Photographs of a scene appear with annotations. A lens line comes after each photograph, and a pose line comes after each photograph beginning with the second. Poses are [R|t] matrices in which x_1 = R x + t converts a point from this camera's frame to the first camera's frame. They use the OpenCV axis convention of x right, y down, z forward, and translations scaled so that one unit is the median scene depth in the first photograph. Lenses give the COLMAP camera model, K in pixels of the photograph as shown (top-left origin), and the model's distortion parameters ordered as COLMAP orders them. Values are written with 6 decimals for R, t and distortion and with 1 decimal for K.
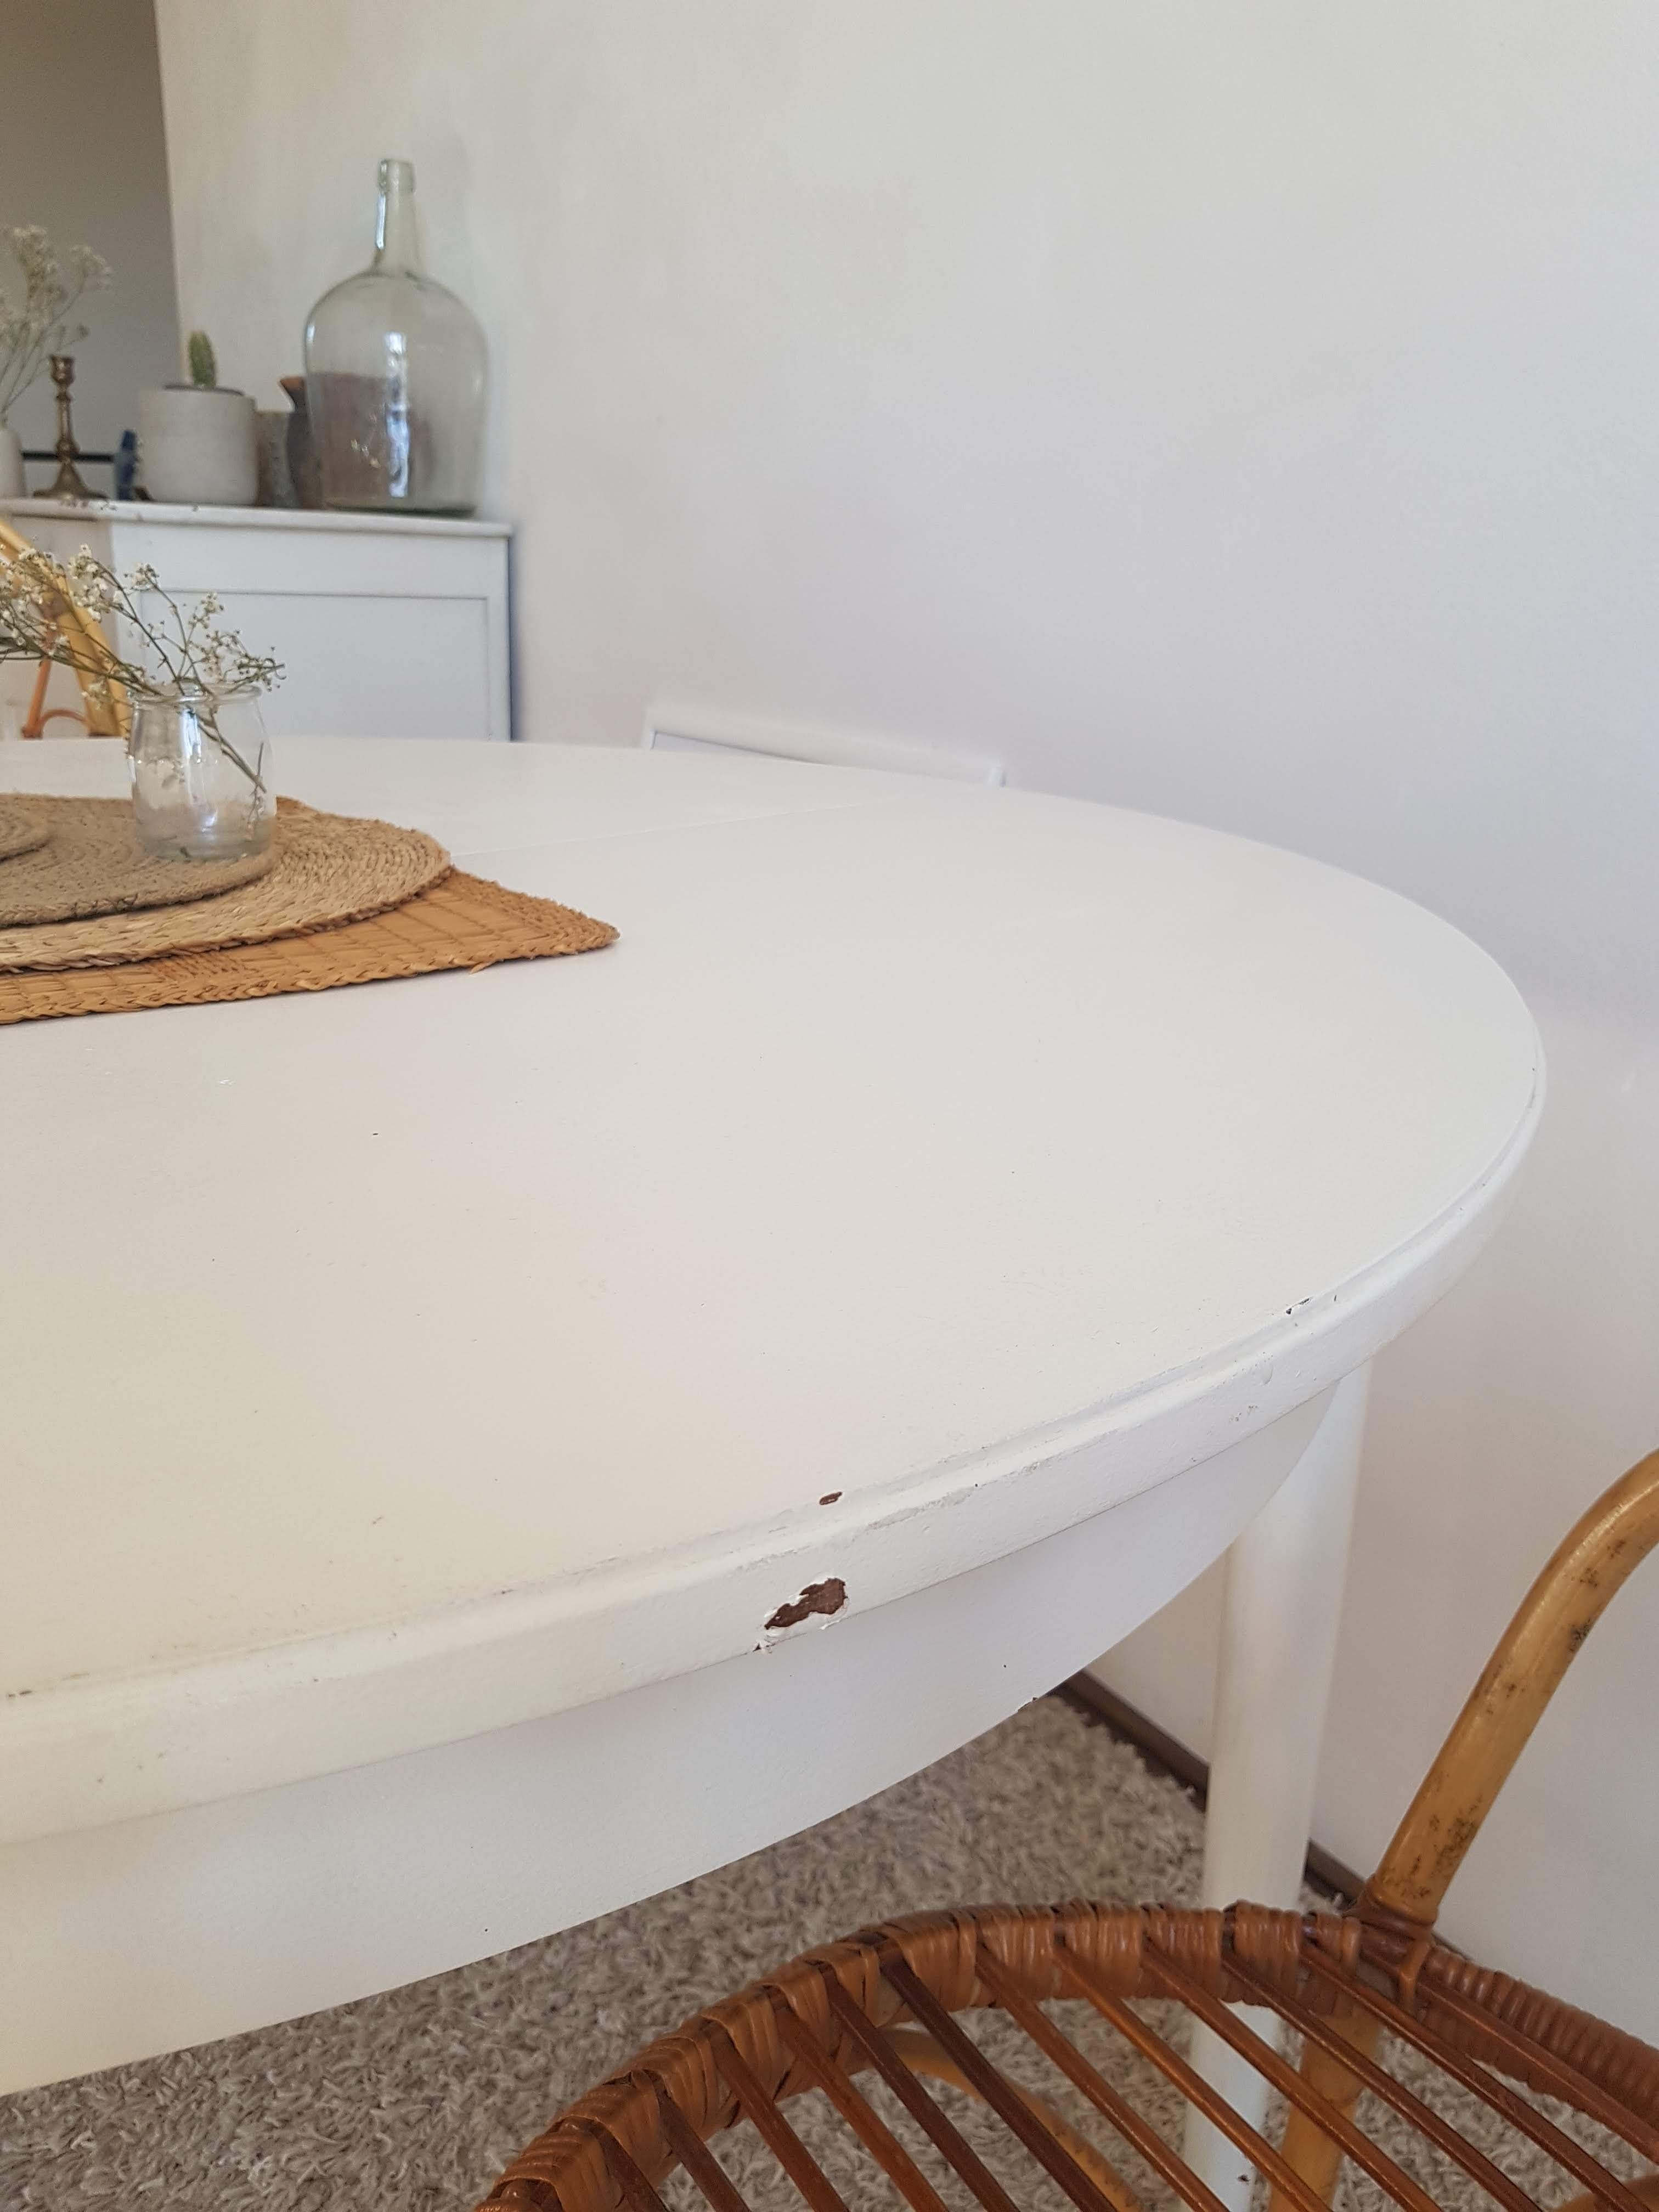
lens RADIAL K [[1739.0, 0, 839.6], [0, 1739.0, 1098.4], [0, 0, 1]] dist [-0.008921, -0.029222]
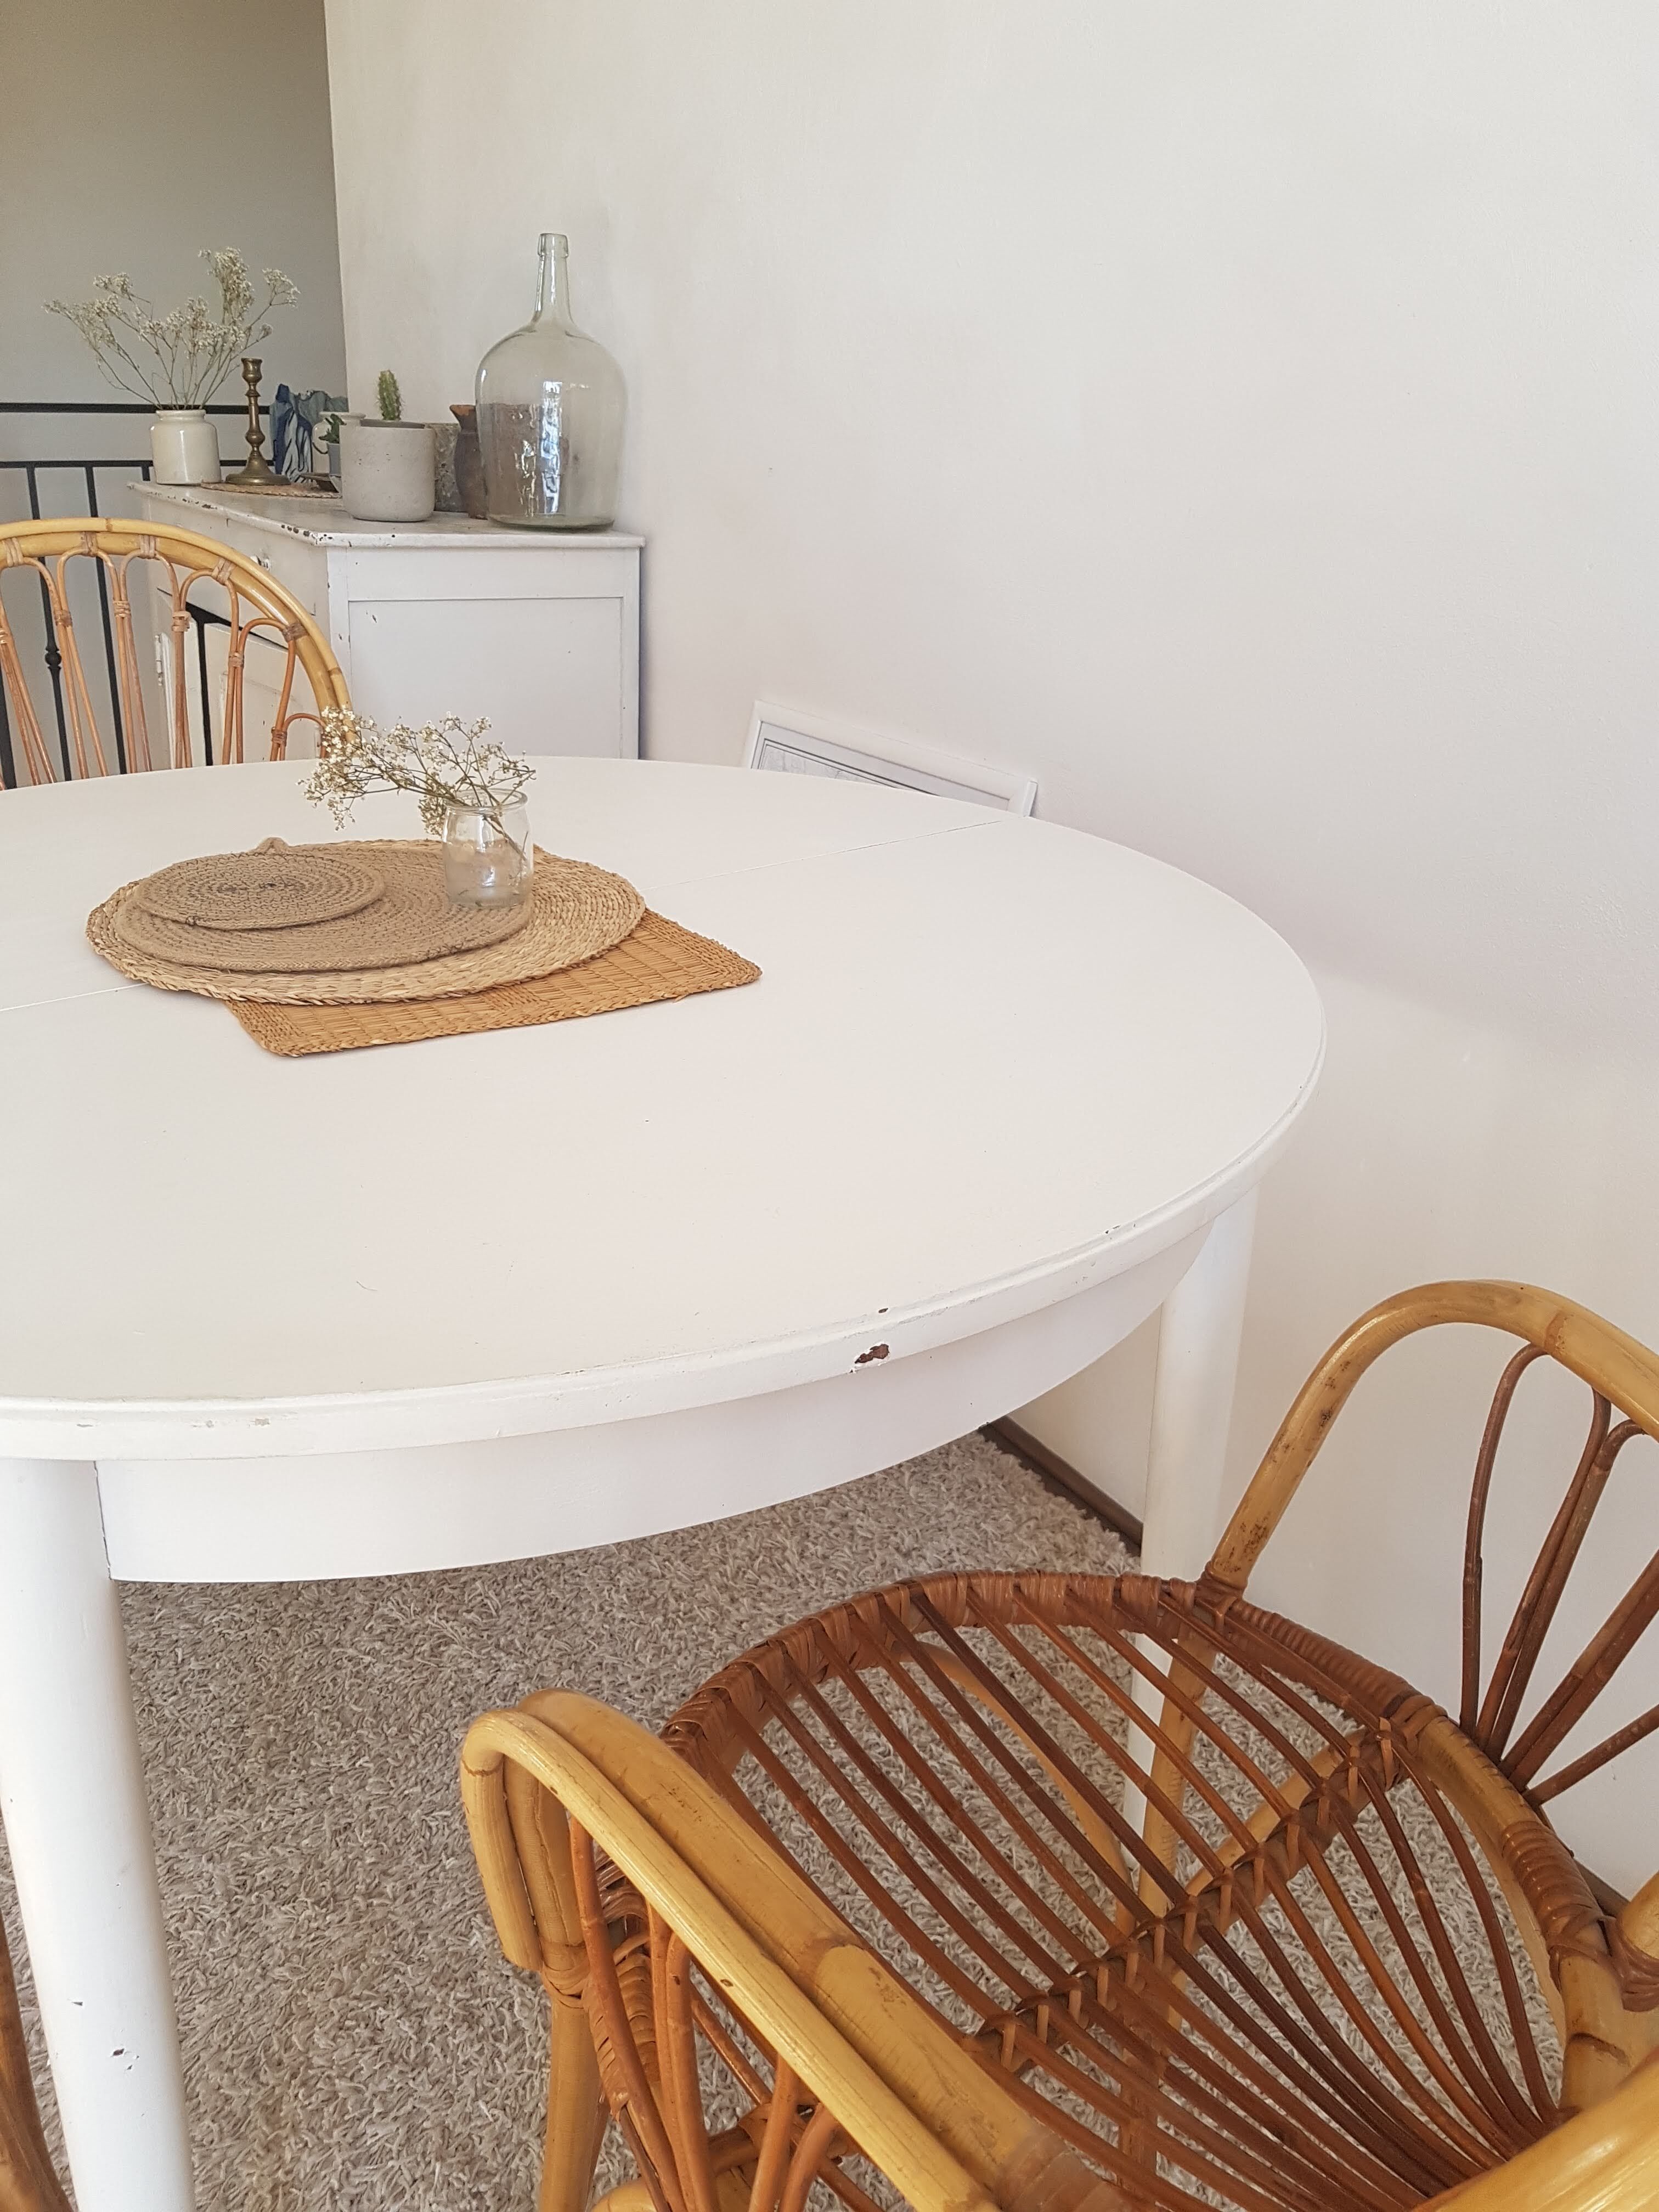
lens RADIAL K [[1701.5, 0, 857.3], [0, 1701.5, 1073.8], [0, 0, 1]] dist [0.004327, -0.041638]
pose [[0.999260, 0.022139, -0.031454, 0.011016], [-0.020180, 0.997915, 0.061305, -0.102509], [0.032745, -0.060625, 0.997623, -0.569698]]
